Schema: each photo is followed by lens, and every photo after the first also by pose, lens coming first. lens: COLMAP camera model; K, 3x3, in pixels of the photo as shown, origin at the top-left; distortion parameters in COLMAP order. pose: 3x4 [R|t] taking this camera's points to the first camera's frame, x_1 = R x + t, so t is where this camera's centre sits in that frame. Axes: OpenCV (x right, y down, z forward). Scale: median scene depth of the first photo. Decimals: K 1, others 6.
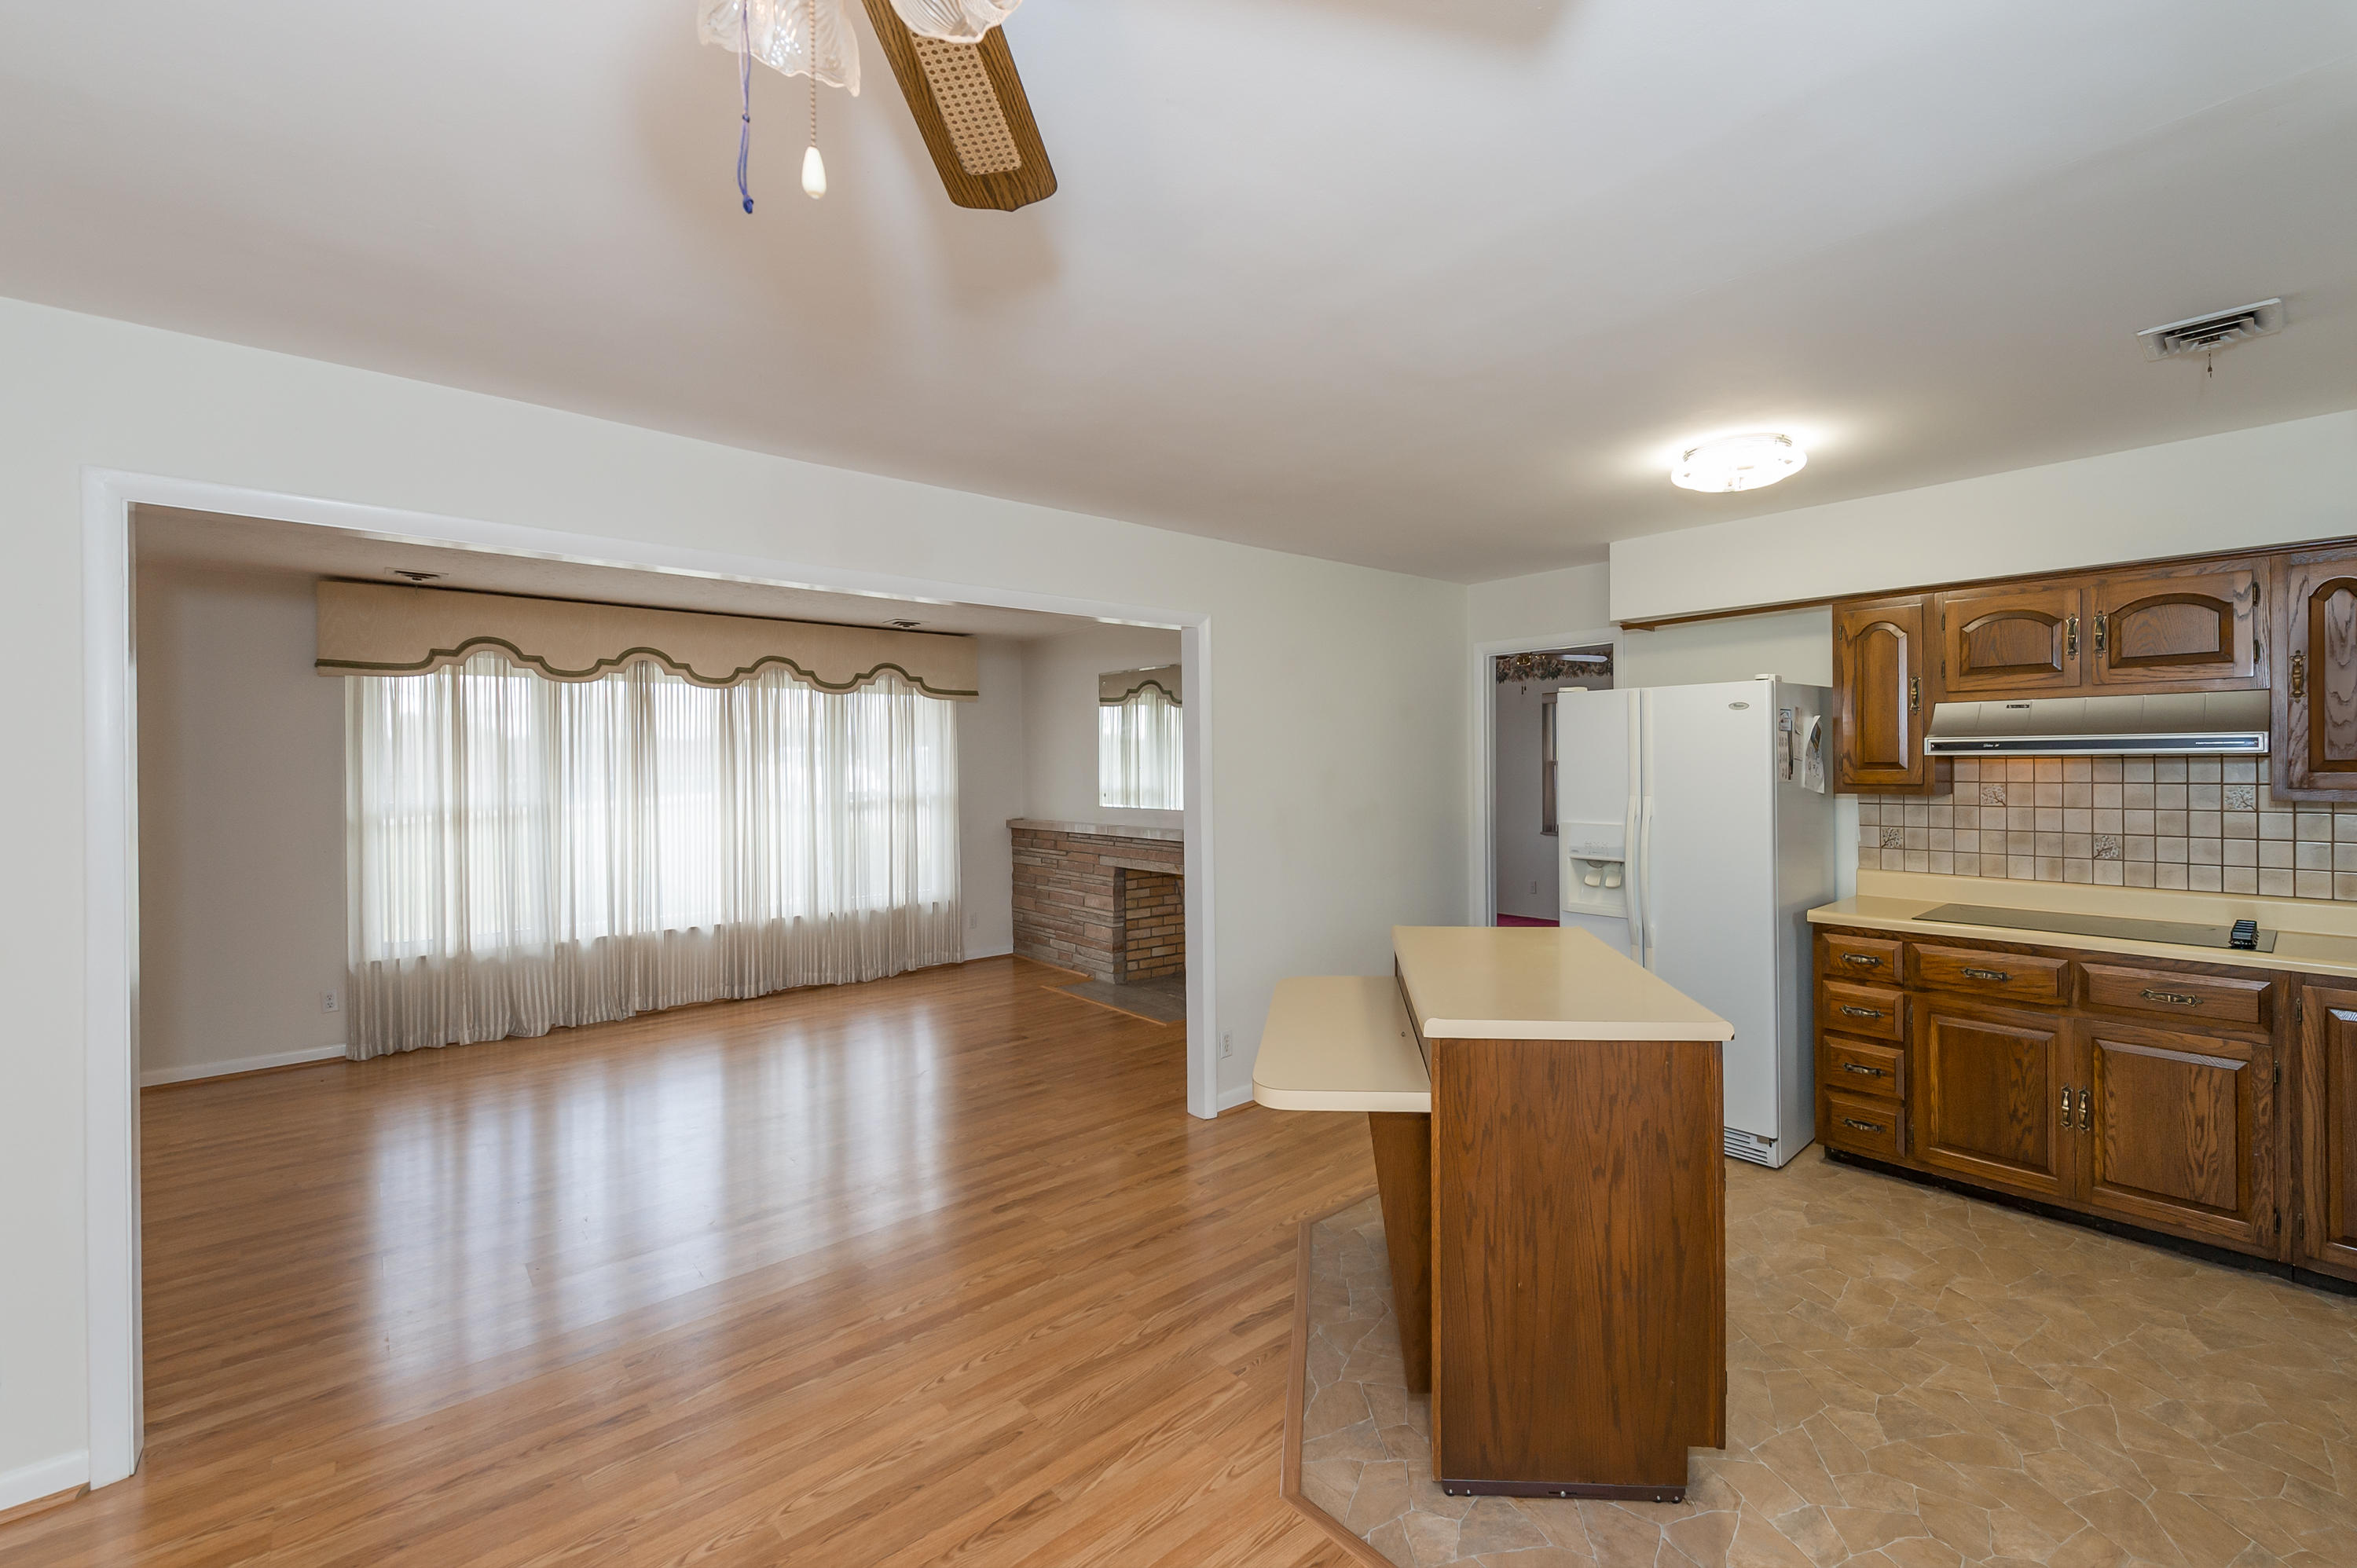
lens RADIAL K [[927.3, 0, 1185.5], [0, 927.3, 769.3], [0, 0, 1]] dist [-0.000067, 0.000029]
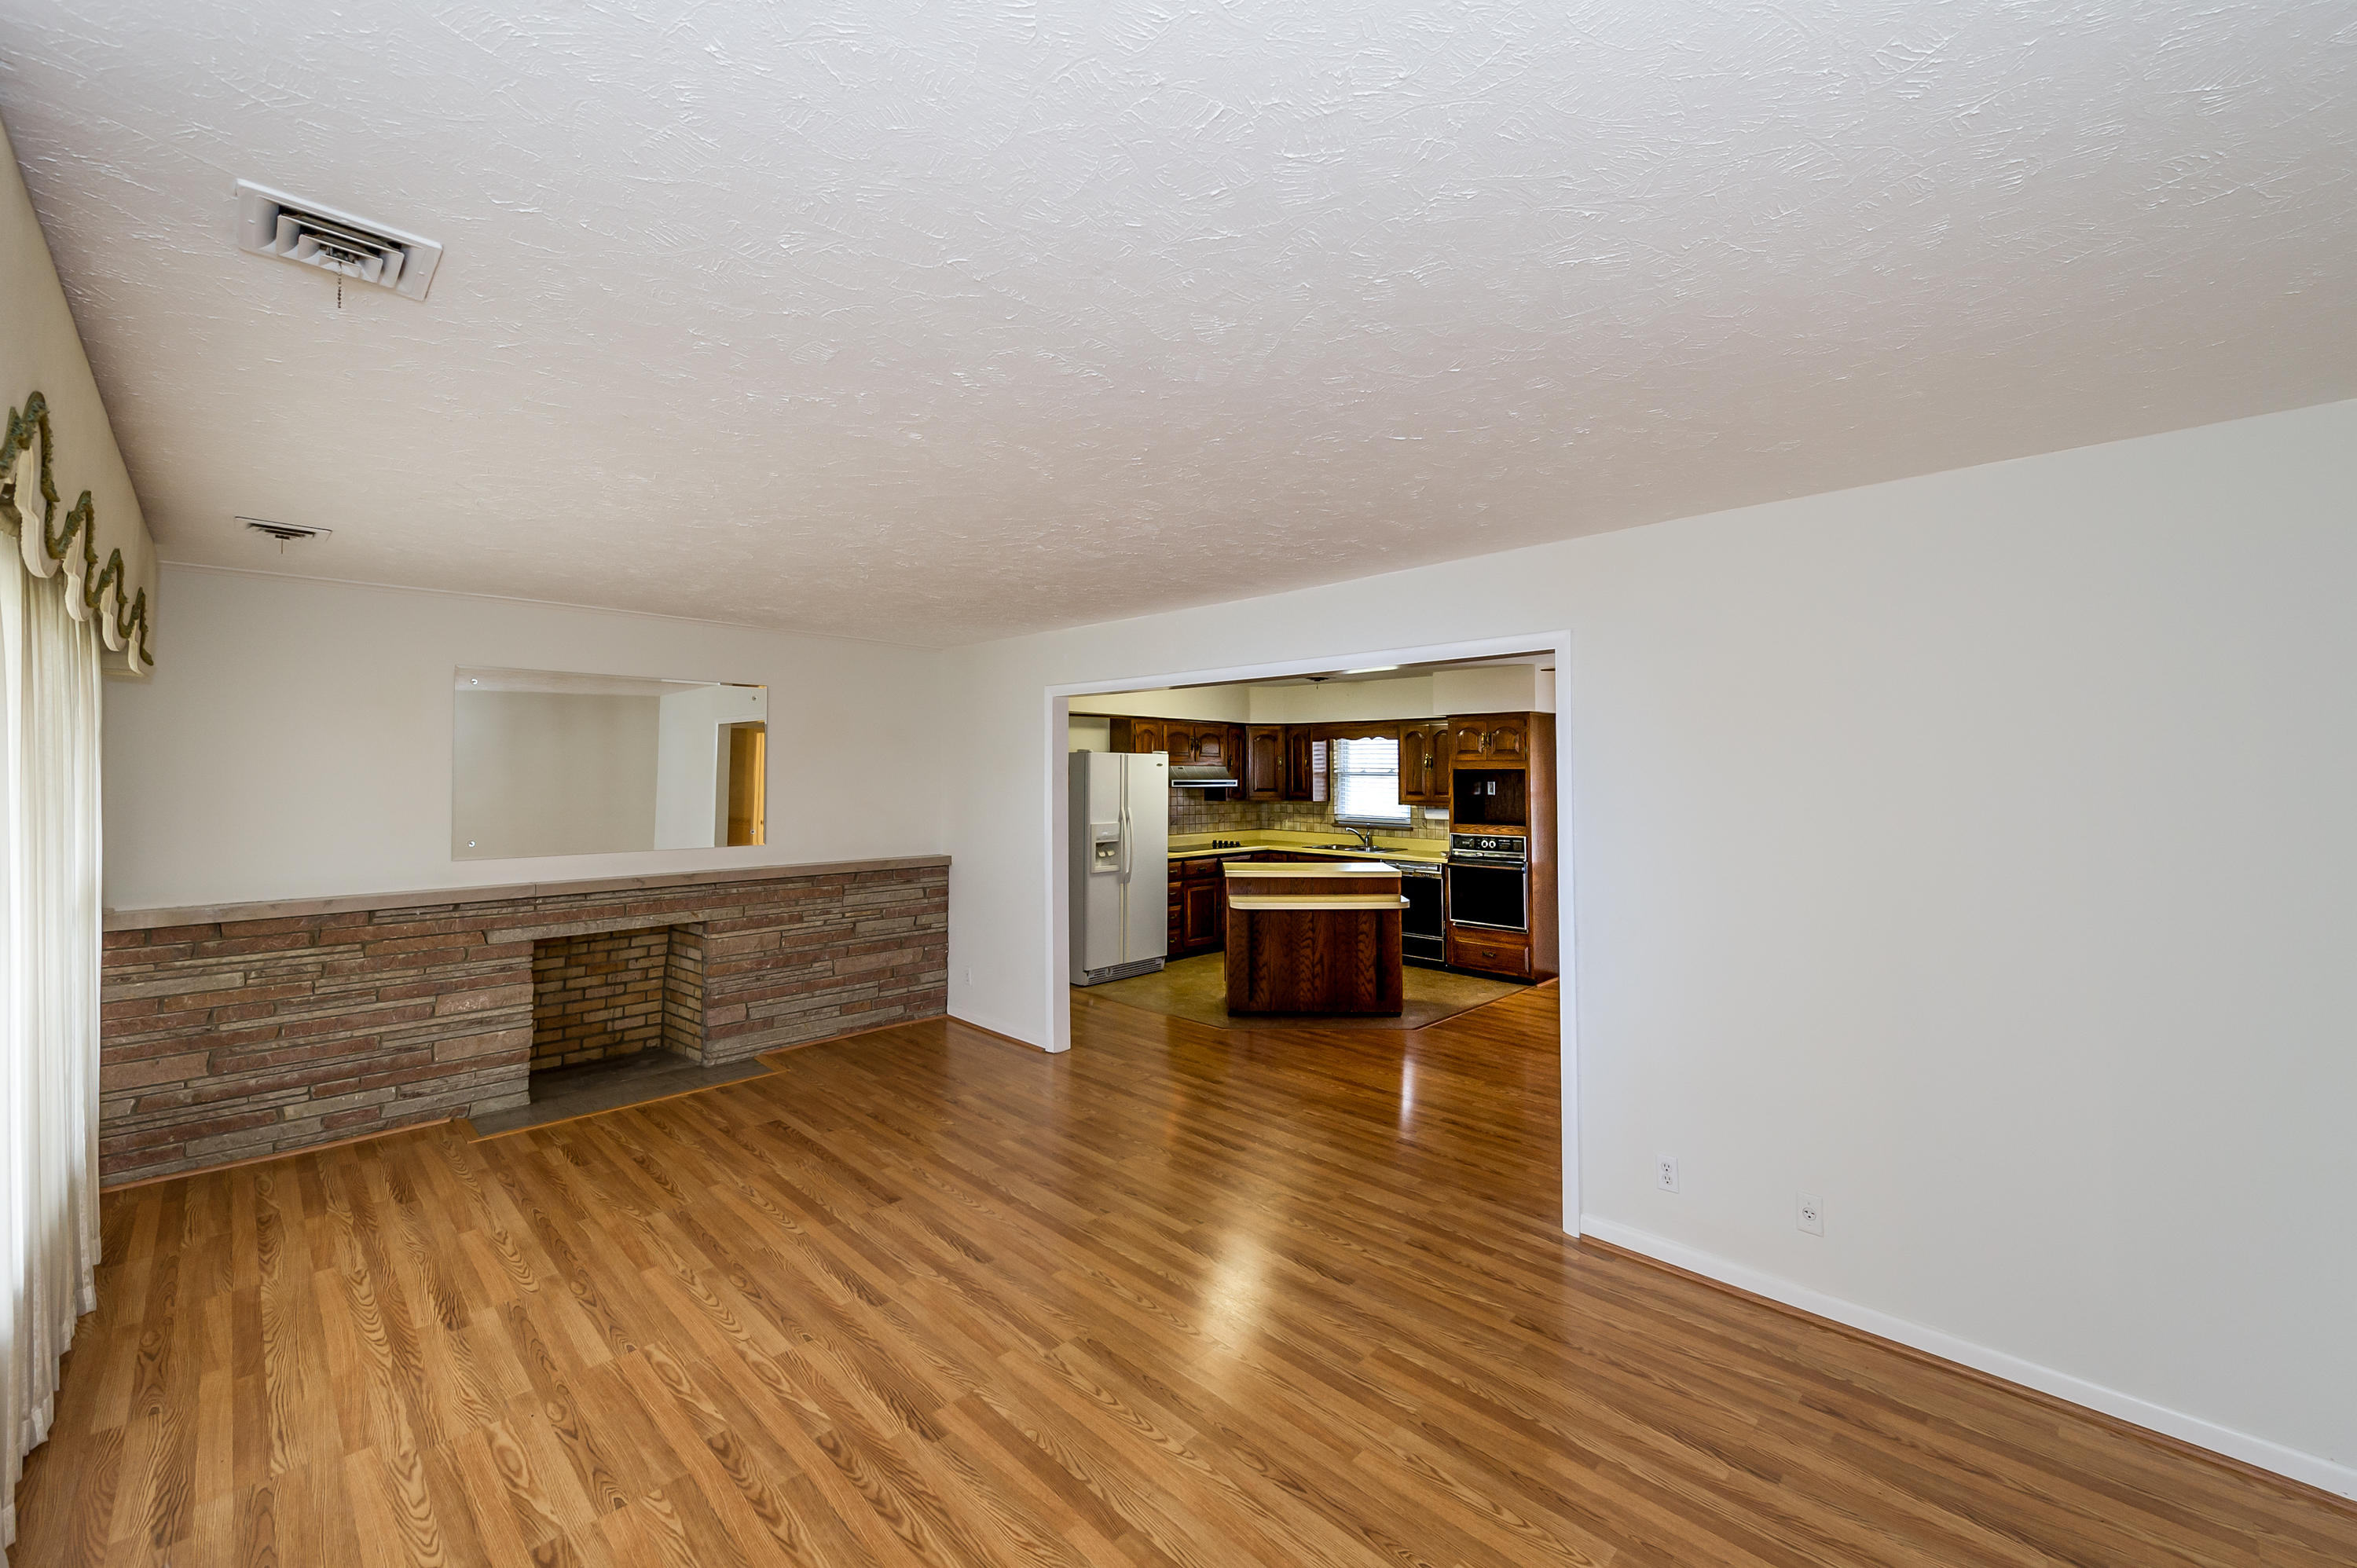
lens RADIAL K [[927.3, 0, 1185.5], [0, 927.3, 769.3], [0, 0, 1]] dist [-0.000067, 0.000029]
pose [[-0.044835, 0.010062, 0.998944, -1.691845], [0.004800, 0.999940, -0.009857, -0.037639], [-0.998983, 0.004353, -0.044881, 1.079041]]
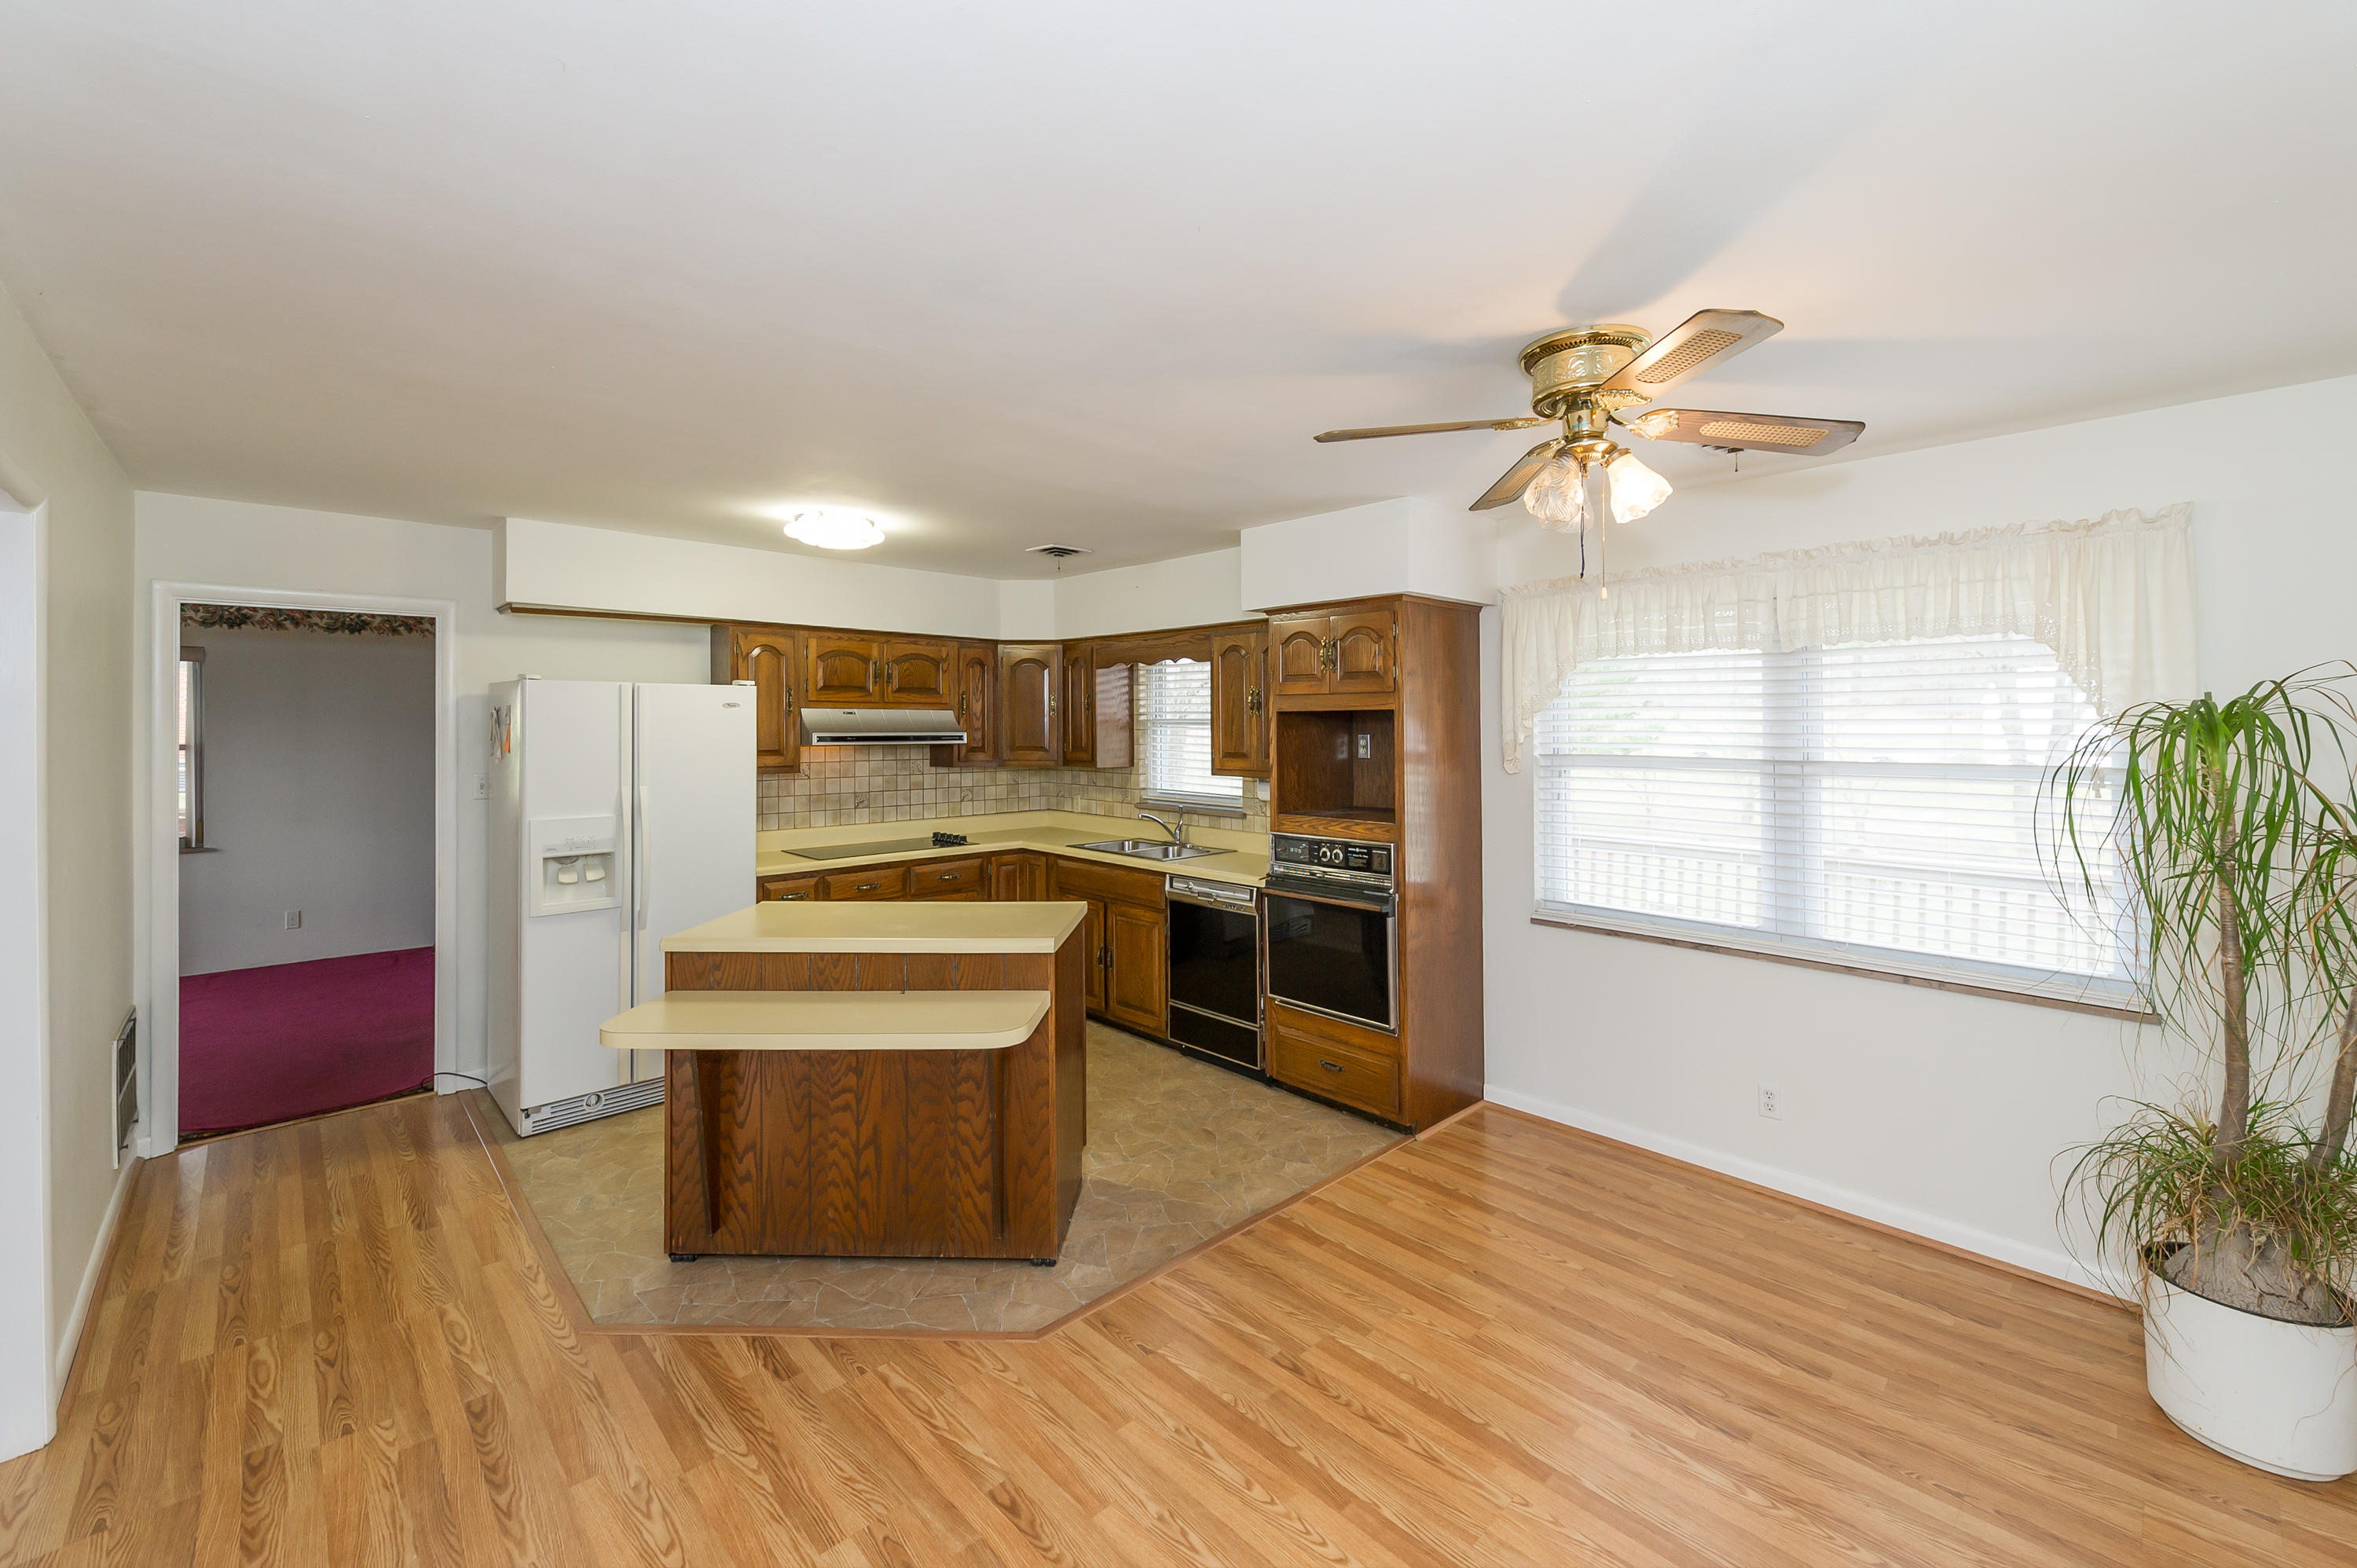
lens RADIAL K [[943.2, 0, 1191.3], [0, 943.2, 724.2], [0, 0, 1]] dist [0.001848, 0.000100]
pose [[-0.010431, 0.007641, 0.999916, -0.672134], [0.009190, 0.999929, -0.007545, -0.031896], [-0.999903, 0.009111, -0.010500, 0.439101]]
